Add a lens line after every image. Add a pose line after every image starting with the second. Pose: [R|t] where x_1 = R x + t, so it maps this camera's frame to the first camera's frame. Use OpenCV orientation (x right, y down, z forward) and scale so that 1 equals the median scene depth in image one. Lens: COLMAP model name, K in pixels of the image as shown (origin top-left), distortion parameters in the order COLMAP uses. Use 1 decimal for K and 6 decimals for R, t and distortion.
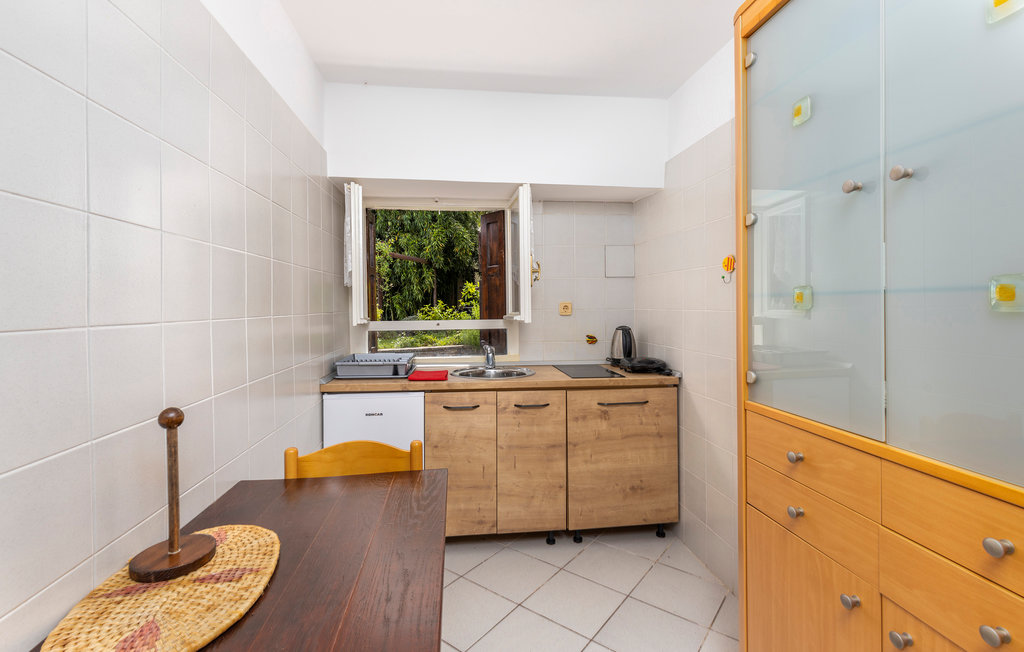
lens RADIAL K [[469.2, 0, 512.0], [0, 469.2, 326.0], [0, 0, 1]] dist [0.000851, 0.000035]
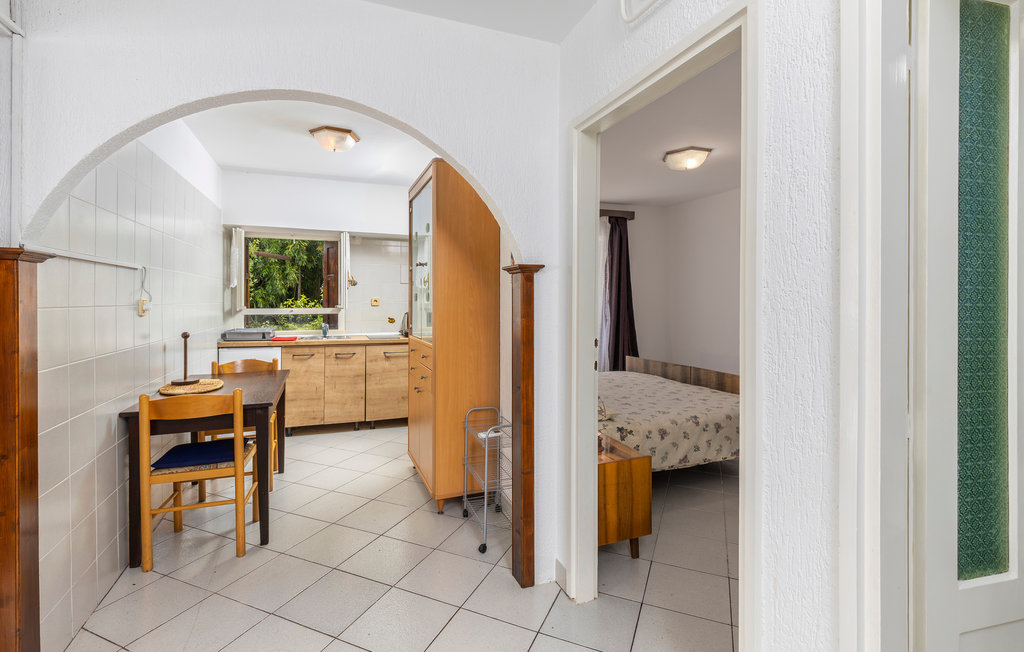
lens RADIAL K [[476.9, 0, 516.9], [0, 476.9, 305.8], [0, 0, 1]] dist [0.000400, 0.000179]
pose [[0.966616, 0.004924, 0.256181, 0.208365], [0.003643, 0.999450, -0.032958, 0.044978], [-0.256203, 0.032791, 0.966067, -0.964148]]
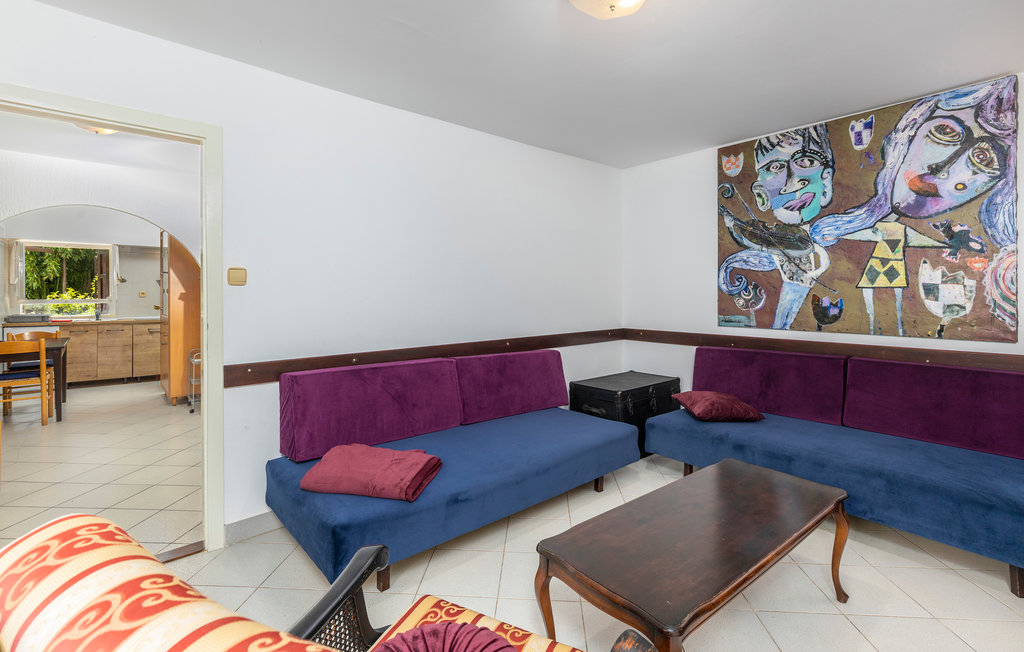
lens RADIAL K [[470.9, 0, 507.8], [0, 470.9, 301.2], [0, 0, 1]] dist [0.001643, 0.000209]
pose [[0.829276, -0.003476, 0.558829, 0.382951], [0.019921, 0.999529, -0.023344, 0.109910], [-0.558485, 0.030491, 0.828954, -2.373255]]
